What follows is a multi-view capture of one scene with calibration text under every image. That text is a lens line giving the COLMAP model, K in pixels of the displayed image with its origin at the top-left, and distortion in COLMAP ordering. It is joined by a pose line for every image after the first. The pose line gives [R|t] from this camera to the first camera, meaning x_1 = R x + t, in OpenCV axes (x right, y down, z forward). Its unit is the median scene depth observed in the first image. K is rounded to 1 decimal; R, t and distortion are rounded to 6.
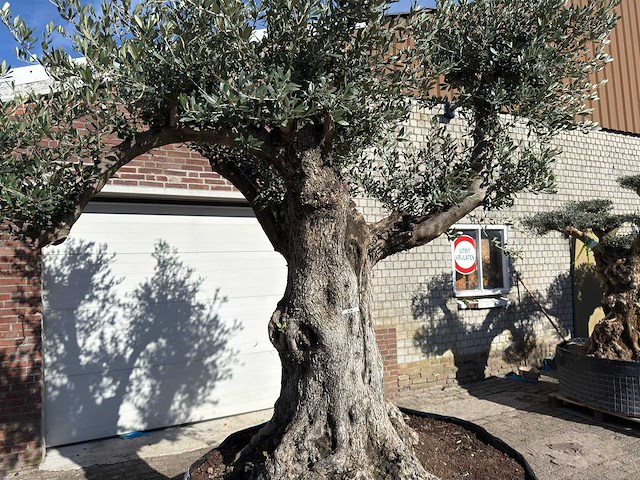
lens RADIAL K [[452.5, 0, 318.7], [0, 452.5, 245.0], [0, 0, 1]] dist [0.049576, -0.068946]
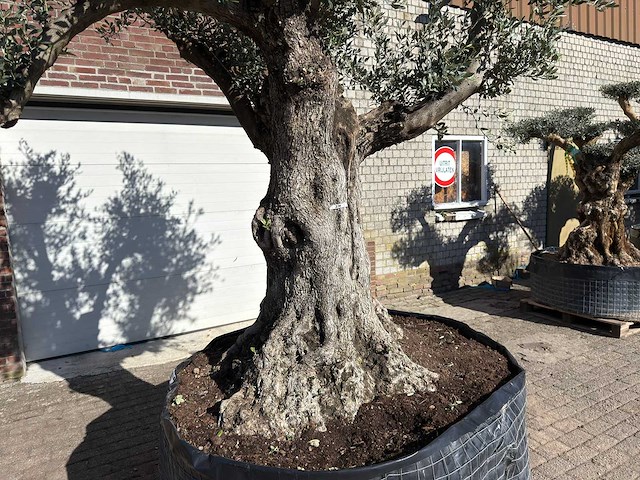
lens RADIAL K [[452.5, 0, 318.3], [0, 452.5, 241.5], [0, 0, 1]] dist [0.049576, -0.068946]
pose [[0.998450, -0.016741, 0.053080, -0.010111], [0.008055, 0.987116, 0.159801, 0.029348], [-0.055072, -0.159126, 0.985721, 0.024669]]
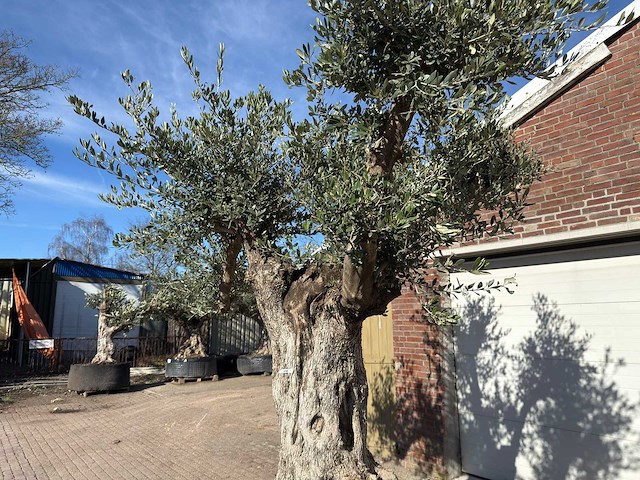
lens RADIAL K [[452.5, 0, 322.0], [0, 452.5, 248.0], [0, 0, 1]] dist [0.049576, -0.068946]
pose [[0.216436, -0.127988, -0.967871, 0.516580], [0.043722, 0.991646, -0.121354, -0.005283], [0.975317, -0.016052, 0.220224, 0.366247]]
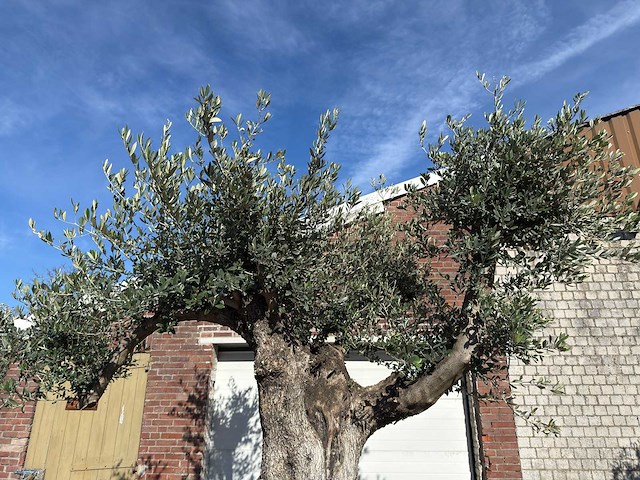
lens RADIAL K [[452.5, 0, 323.1], [0, 452.5, 238.1], [0, 0, 1]] dist [0.049576, -0.068946]
pose [[0.867398, -0.141559, -0.477055, 0.268347], [-0.005332, 0.955984, -0.293369, -0.031883], [0.497586, 0.257012, 0.828464, 0.037174]]
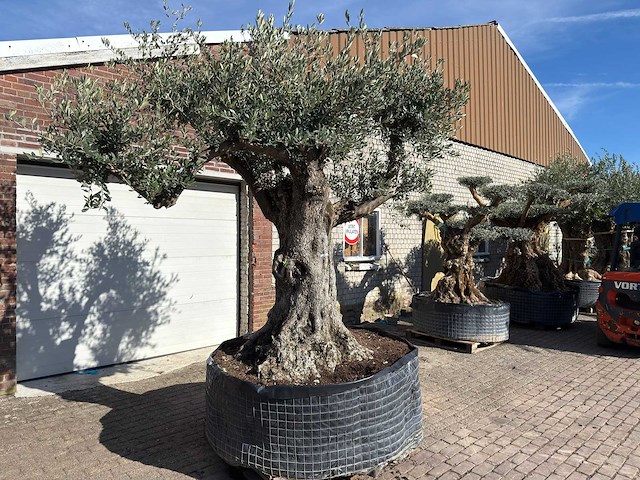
lens RADIAL K [[452.5, 0, 319.3], [0, 452.5, 240.5], [0, 0, 1]] dist [0.049576, -0.068946]
pose [[0.954819, 0.032790, 0.295374, -0.197797], [-0.046479, 0.998140, 0.039441, 0.010001], [-0.293531, -0.051388, 0.954567, -0.275450]]
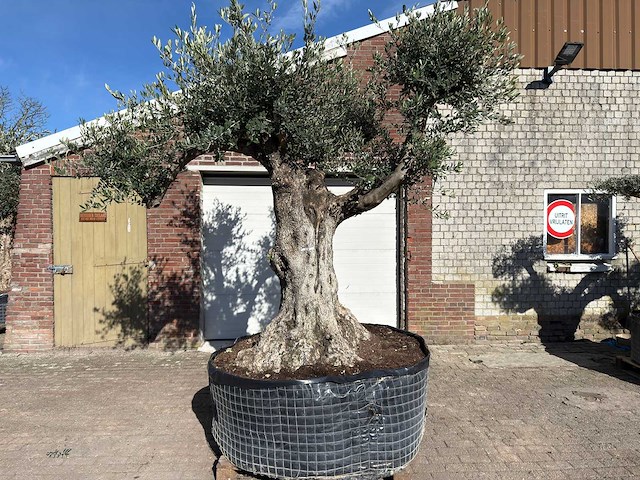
lens RADIAL K [[452.5, 0, 315.9], [0, 452.5, 238.5], [0, 0, 1]] dist [0.049576, -0.068946]
pose [[0.916201, 0.033723, -0.399297, 0.326934], [-0.006866, 0.997627, 0.068500, -0.002448], [0.400659, -0.060018, 0.914259, -0.214528]]
